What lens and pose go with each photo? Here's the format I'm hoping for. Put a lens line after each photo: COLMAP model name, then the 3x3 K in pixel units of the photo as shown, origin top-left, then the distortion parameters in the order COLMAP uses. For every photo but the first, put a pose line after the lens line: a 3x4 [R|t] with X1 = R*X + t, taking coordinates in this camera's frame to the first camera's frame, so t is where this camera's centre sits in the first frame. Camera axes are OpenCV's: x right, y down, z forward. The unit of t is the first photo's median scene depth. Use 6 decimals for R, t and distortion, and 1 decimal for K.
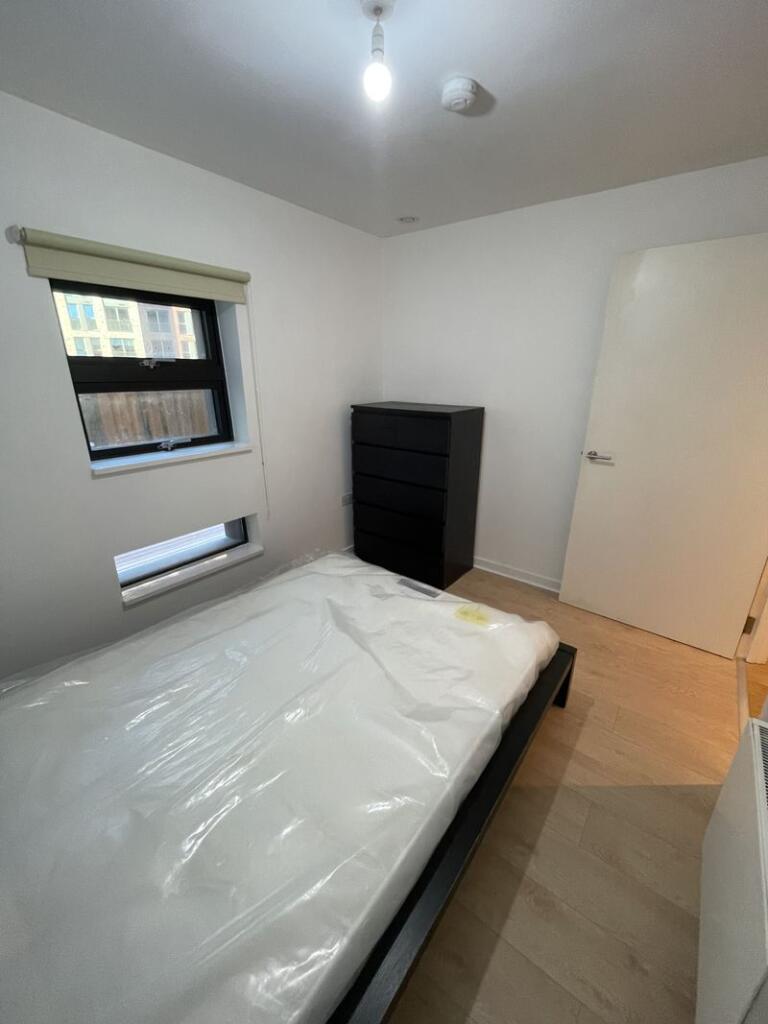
lens RADIAL K [[417.0, 0, 384.0], [0, 417.0, 512.0], [0, 0, 1]] dist [-0.000270, -0.000963]
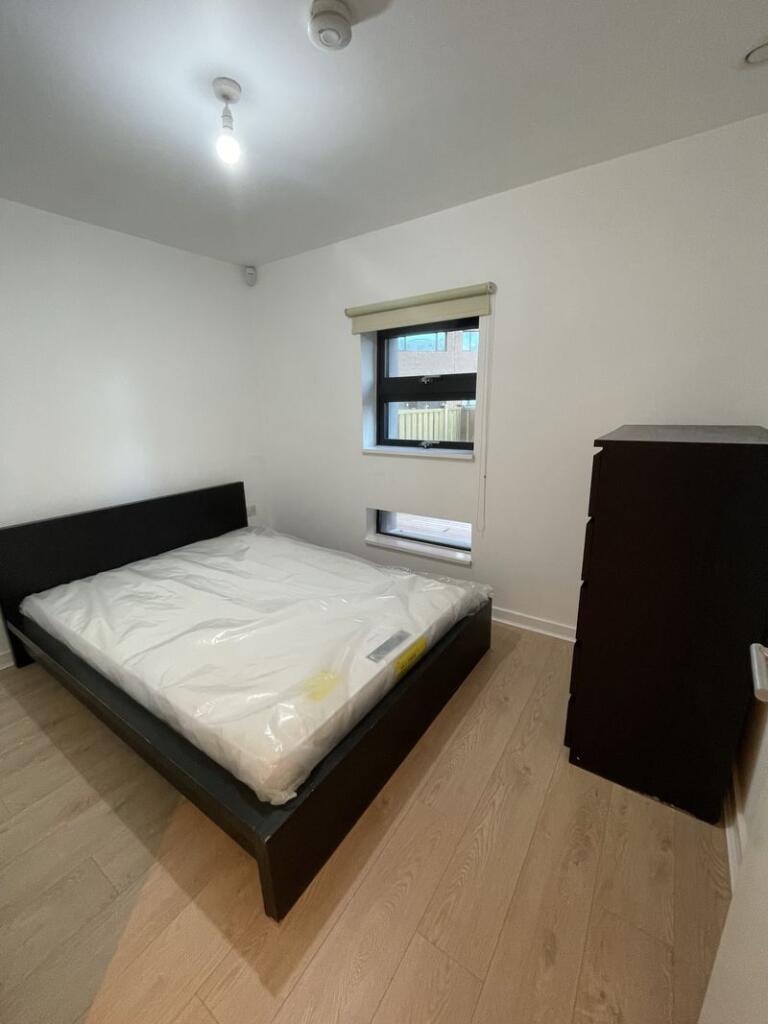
lens RADIAL K [[417.0, 0, 384.0], [0, 417.0, 512.0], [0, 0, 1]] dist [-0.000270, -0.000963]
pose [[0.053860, 0.253300, -0.965887, 0.957476], [-0.305204, 0.925177, 0.225605, -0.278355], [0.950763, 0.282642, 0.127138, 1.008741]]
